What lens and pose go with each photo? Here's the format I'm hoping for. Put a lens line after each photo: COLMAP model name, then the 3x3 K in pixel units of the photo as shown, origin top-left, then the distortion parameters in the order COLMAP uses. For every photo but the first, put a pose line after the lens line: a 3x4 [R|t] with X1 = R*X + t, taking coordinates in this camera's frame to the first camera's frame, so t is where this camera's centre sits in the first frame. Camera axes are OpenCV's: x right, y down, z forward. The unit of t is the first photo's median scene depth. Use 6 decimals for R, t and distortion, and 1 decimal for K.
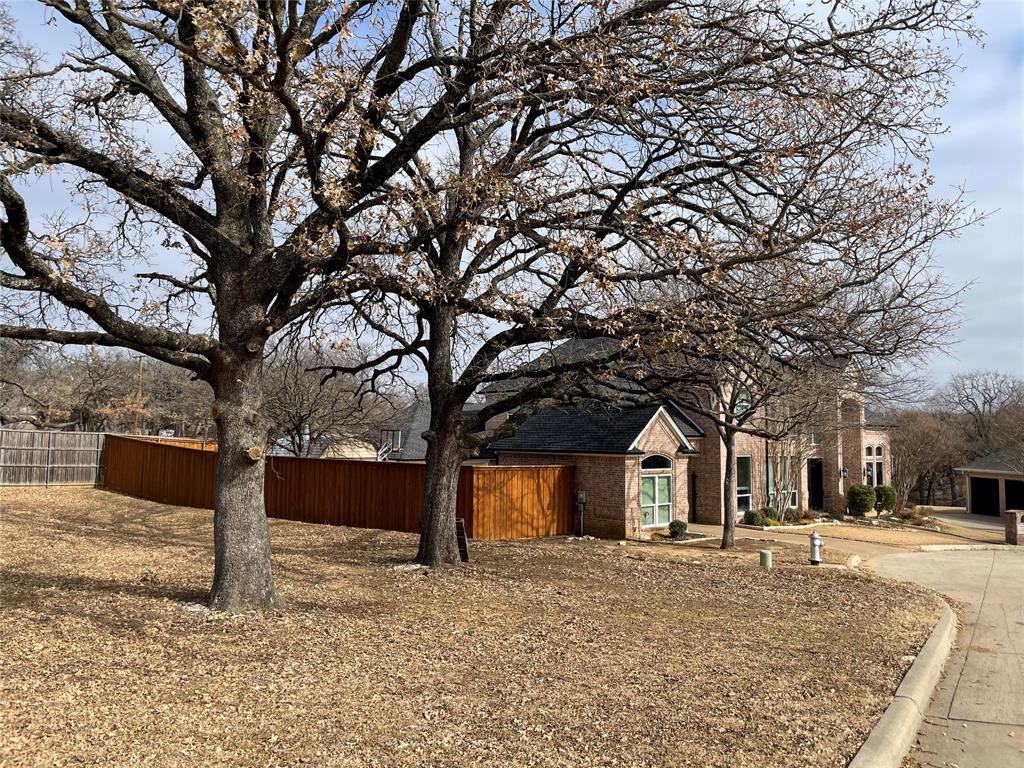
lens RADIAL K [[778.3, 0, 519.3], [0, 778.3, 373.1], [0, 0, 1]] dist [0.060256, -0.068919]
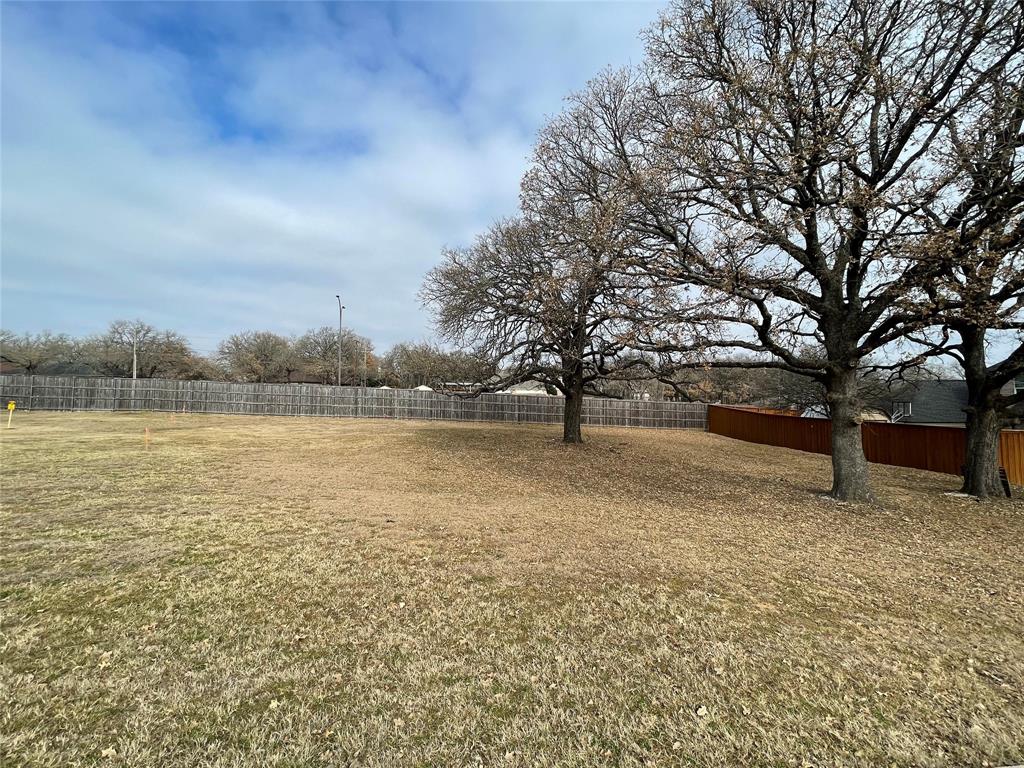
lens RADIAL K [[441.8, 0, 507.5], [0, 441.8, 377.6], [0, 0, 1]] dist [-0.006852, 0.002666]
pose [[0.664971, -0.046678, -0.745409, -0.077471], [0.063983, 0.997936, -0.005413, -0.034788], [0.744124, -0.044094, 0.666585, -0.233318]]
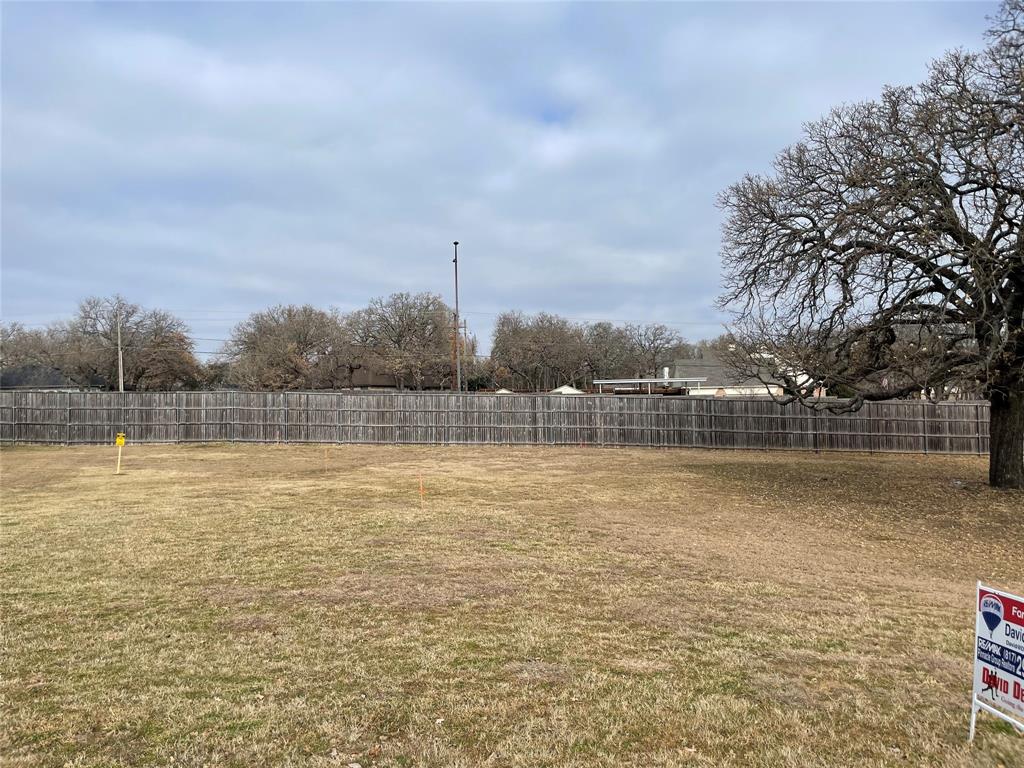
lens RADIAL K [[778.3, 0, 506.3], [0, 778.3, 376.1], [0, 0, 1]] dist [0.060256, -0.068919]
pose [[0.520765, -0.056966, -0.851797, -0.279597], [0.096280, 0.995324, -0.007702, -0.092889], [0.848253, -0.078000, 0.523815, -0.617720]]
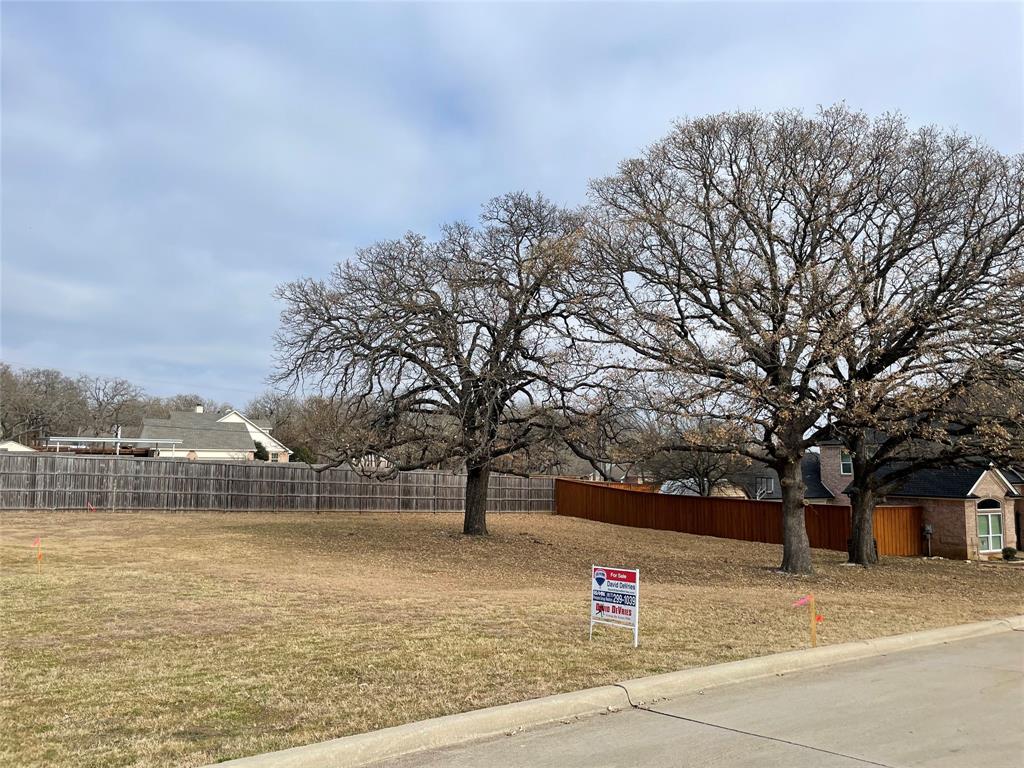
lens RADIAL K [[778.3, 0, 523.6], [0, 778.3, 380.4], [0, 0, 1]] dist [0.060256, -0.068919]
pose [[0.951794, -0.039149, -0.304230, -0.297421], [0.030003, 0.998948, -0.034683, -0.135831], [0.305268, 0.023883, 0.951967, -0.978126]]
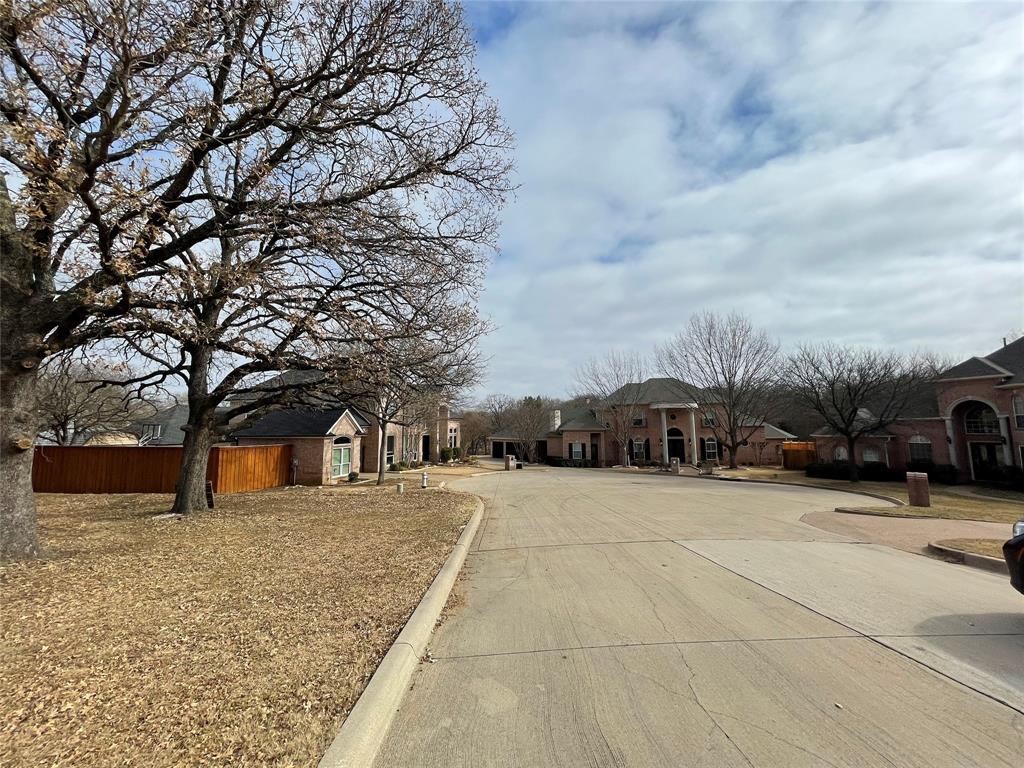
lens RADIAL K [[410.9, 0, 507.7], [0, 410.9, 377.6], [0, 0, 1]] dist [-0.001775, 0.000281]
pose [[0.850962, 0.044055, 0.523377, -0.005991], [-0.026224, 0.998797, -0.041436, -0.002209], [-0.524573, 0.021535, 0.851093, -0.020642]]
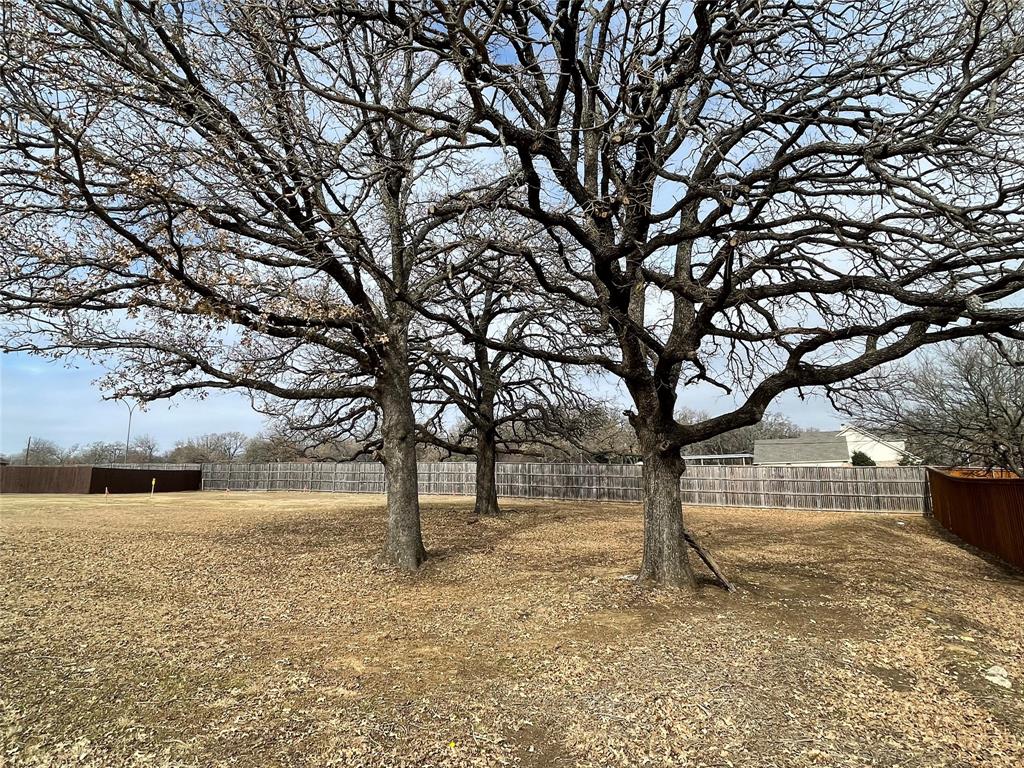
lens RADIAL K [[593.0, 0, 506.6], [0, 593.0, 375.9], [0, 0, 1]] dist [-0.006404, 0.002468]
pose [[0.053844, -0.204714, -0.977340, 0.598400], [0.093275, 0.975511, -0.199192, 0.147761], [0.994183, -0.080436, 0.071620, 0.878703]]
